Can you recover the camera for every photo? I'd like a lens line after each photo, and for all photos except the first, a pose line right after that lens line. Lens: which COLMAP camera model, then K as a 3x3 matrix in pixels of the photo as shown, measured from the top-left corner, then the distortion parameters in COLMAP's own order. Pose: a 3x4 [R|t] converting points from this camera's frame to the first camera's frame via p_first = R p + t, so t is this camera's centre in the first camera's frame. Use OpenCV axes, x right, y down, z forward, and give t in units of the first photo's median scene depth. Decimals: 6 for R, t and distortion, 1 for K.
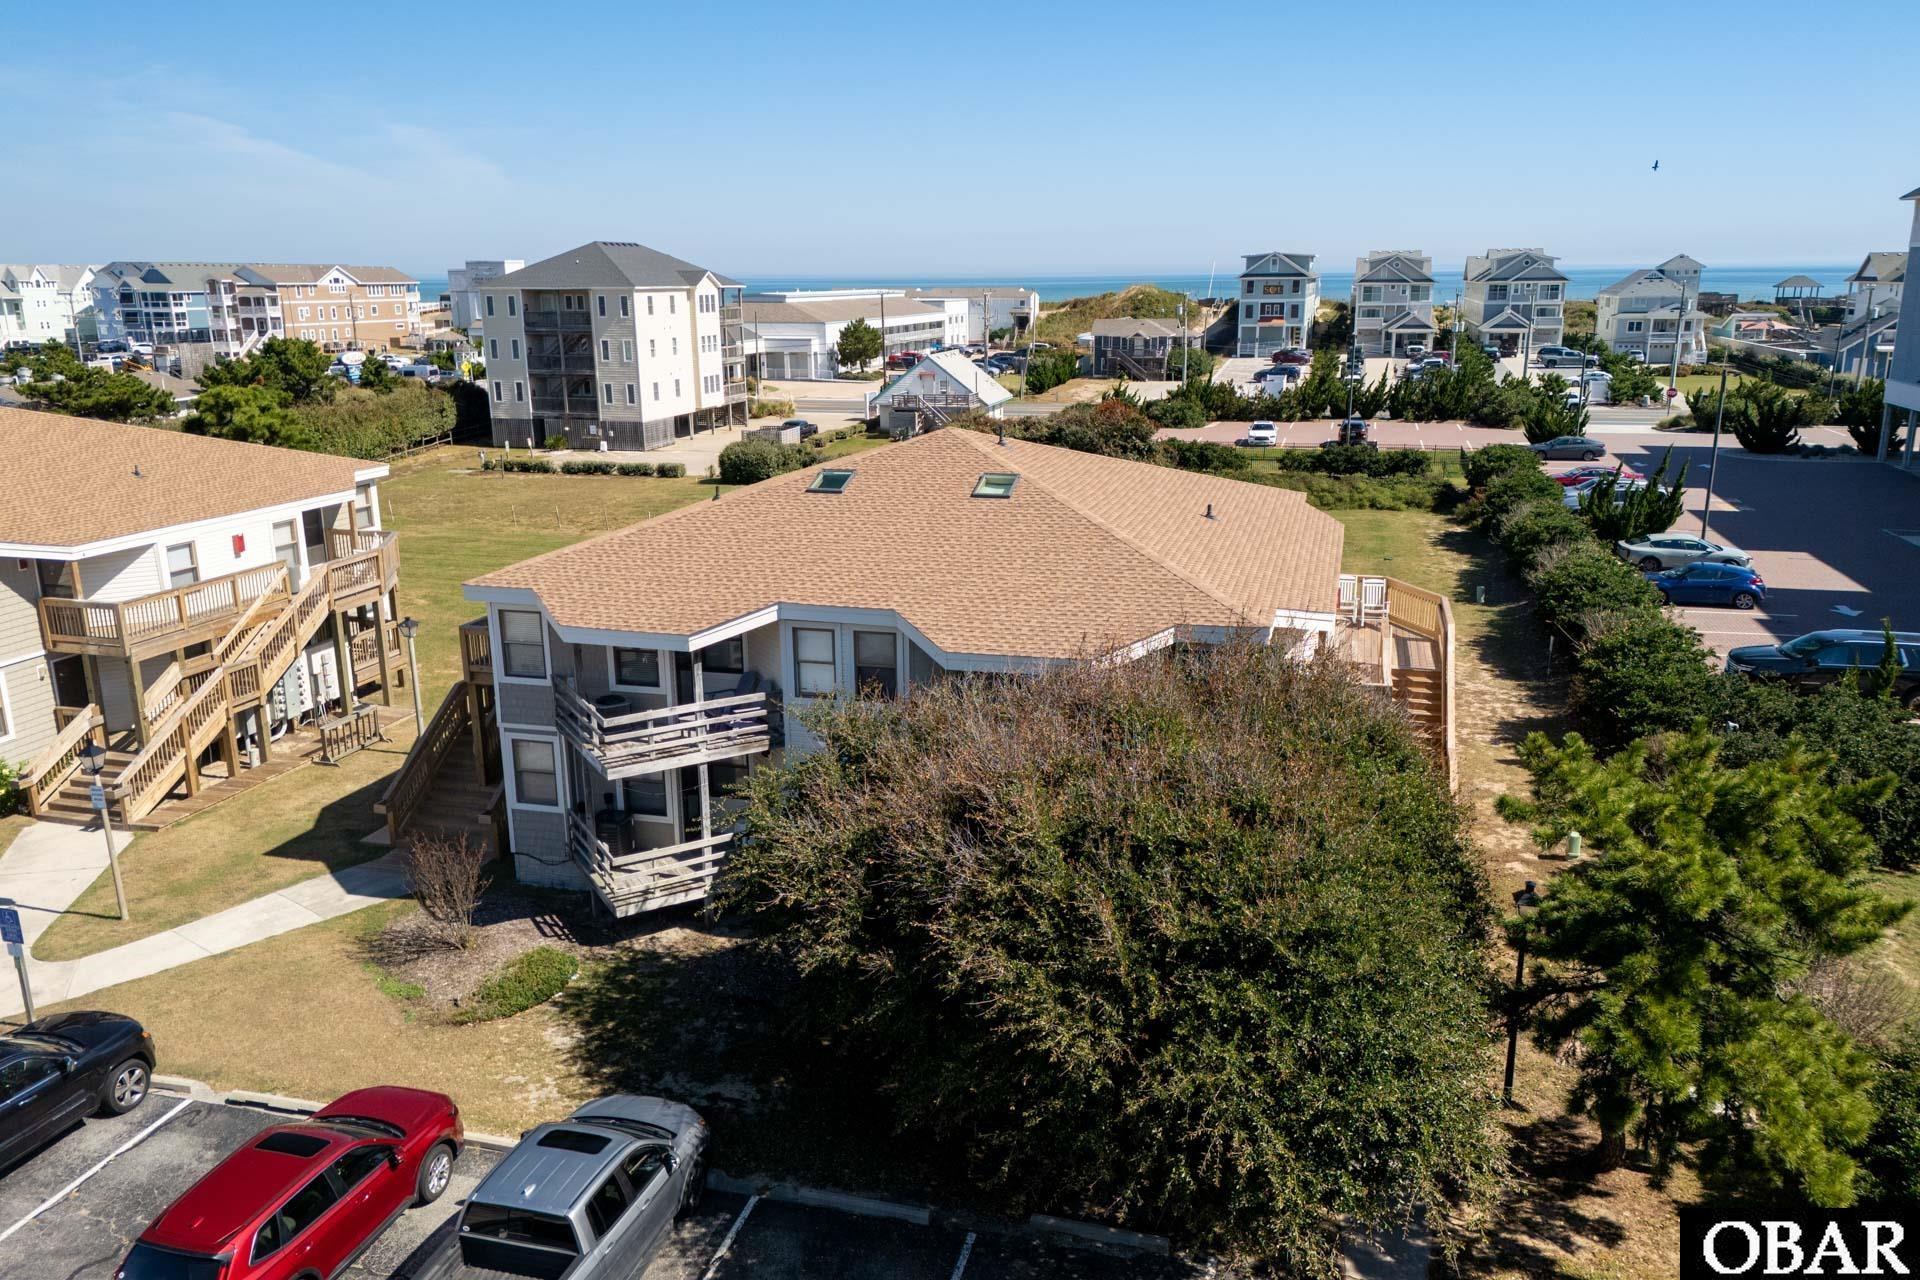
lens RADIAL K [[1420.2, 0, 960.7], [0, 1420.2, 641.3], [0, 0, 1]] dist [0.065678, -0.054330]
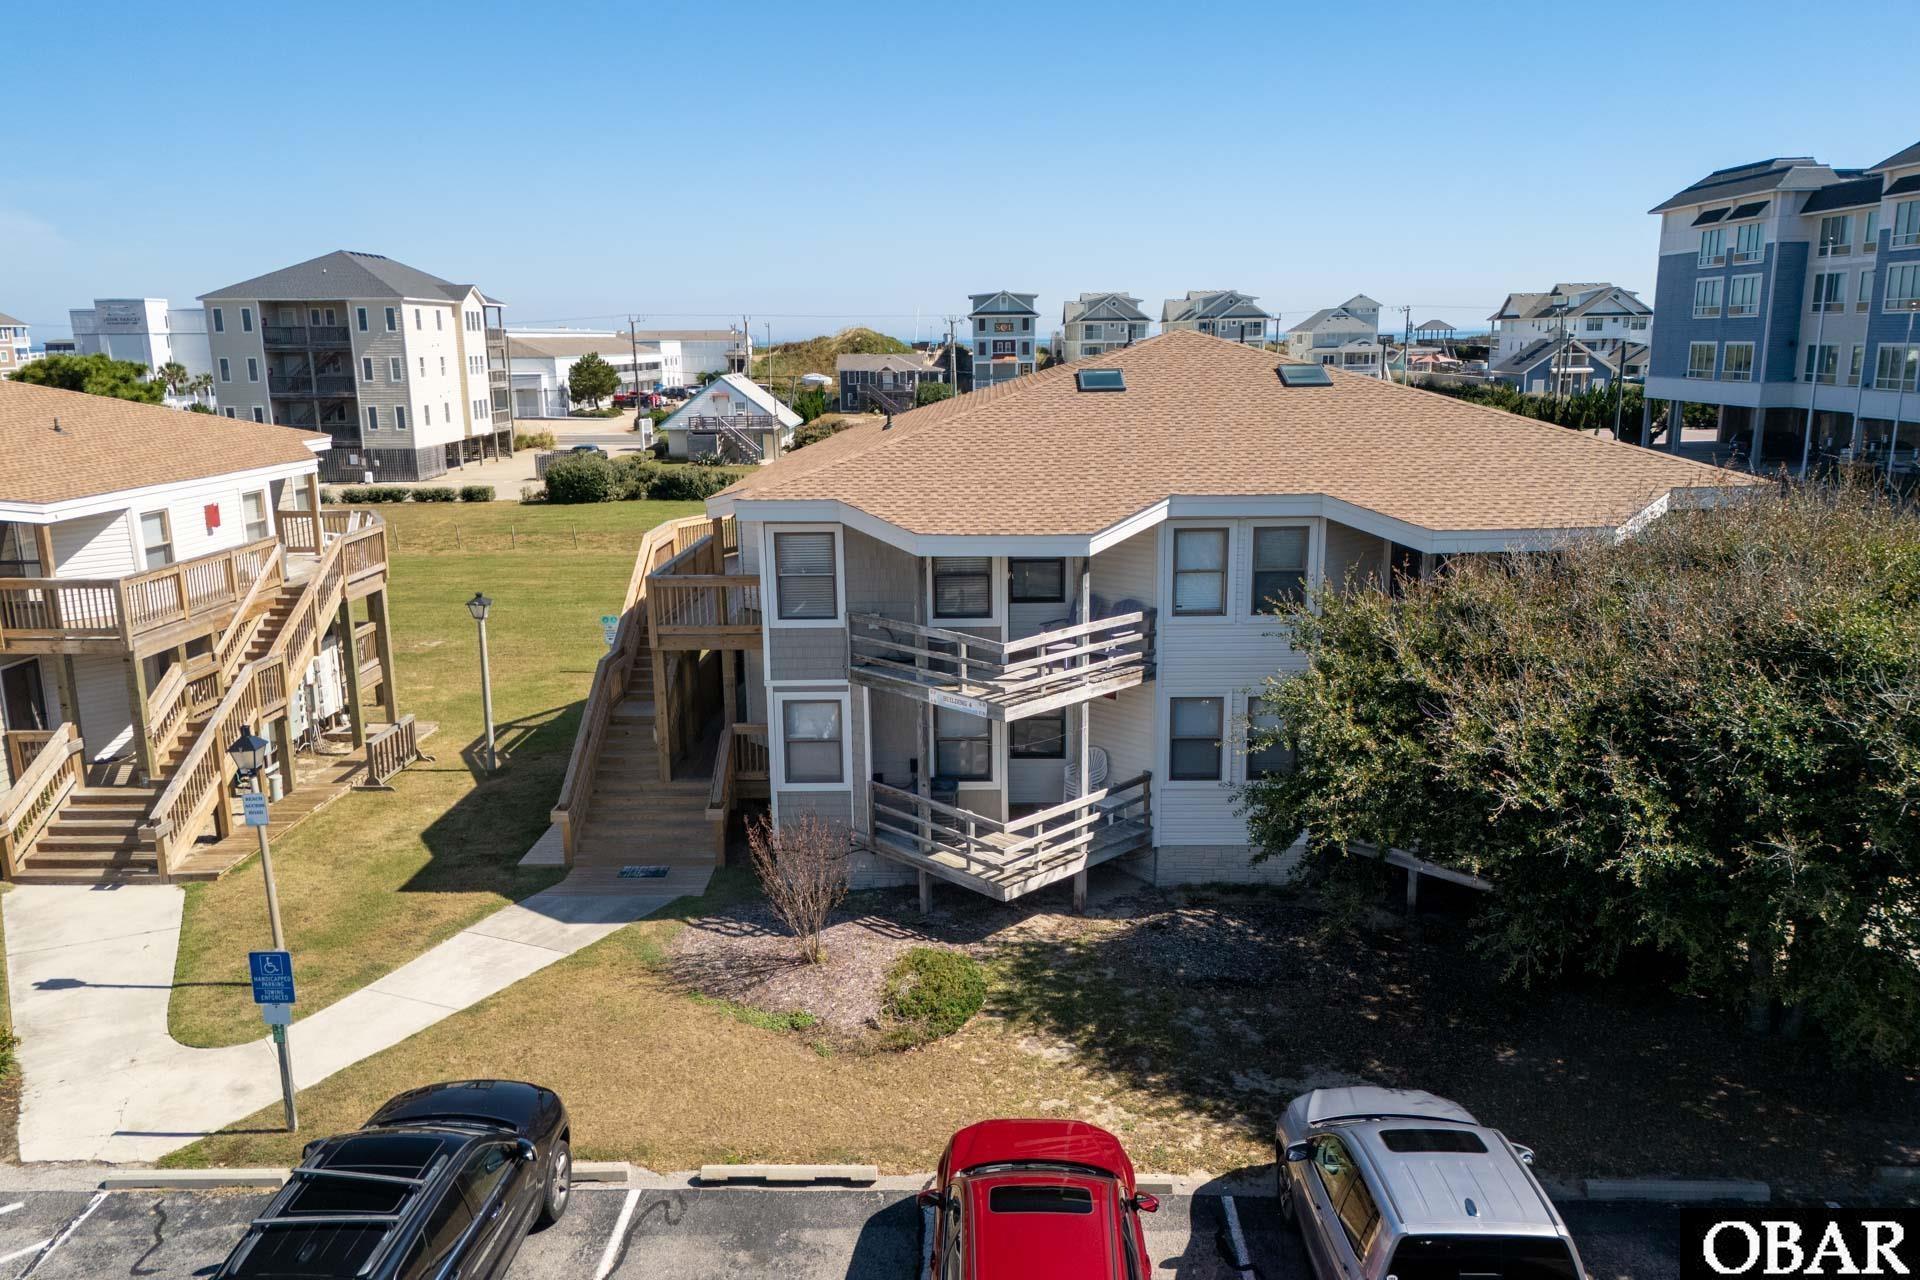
lens RADIAL K [[1420.2, 0, 960.2], [0, 1420.2, 625.1], [0, 0, 1]] dist [0.065678, -0.054330]
pose [[0.968596, -0.053060, 0.242910, -0.309674], [0.066495, 0.996658, -0.047438, 0.053724], [-0.239582, 0.062101, 0.968888, 0.166127]]
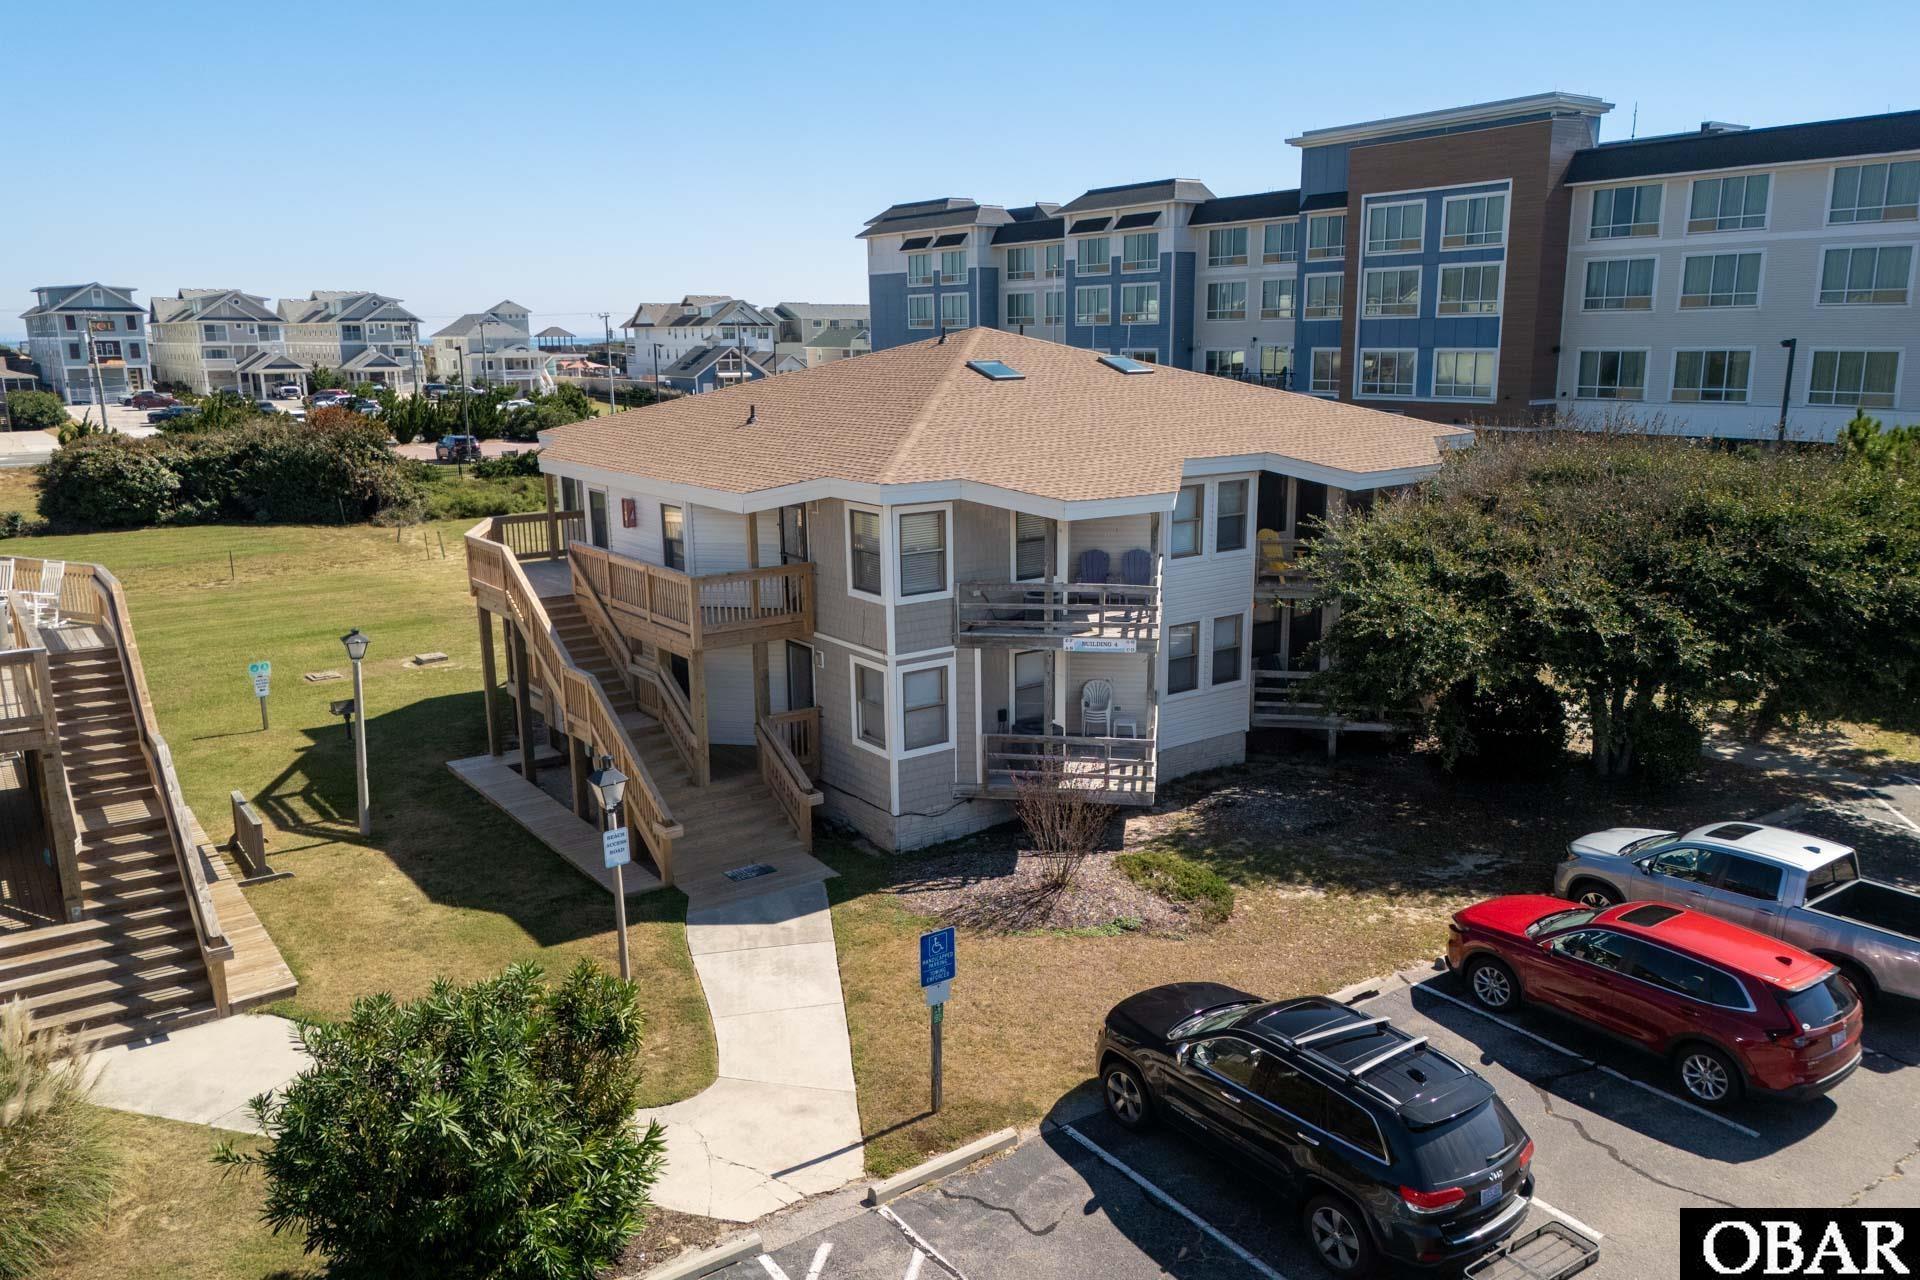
lens RADIAL K [[1420.2, 0, 963.1], [0, 1420.2, 634.3], [0, 0, 1]] dist [0.065678, -0.054330]
pose [[0.620254, -0.160069, 0.767895, -0.701970], [0.200682, 0.978759, 0.041927, 0.014160], [-0.758296, 0.128097, 0.639202, 0.337608]]
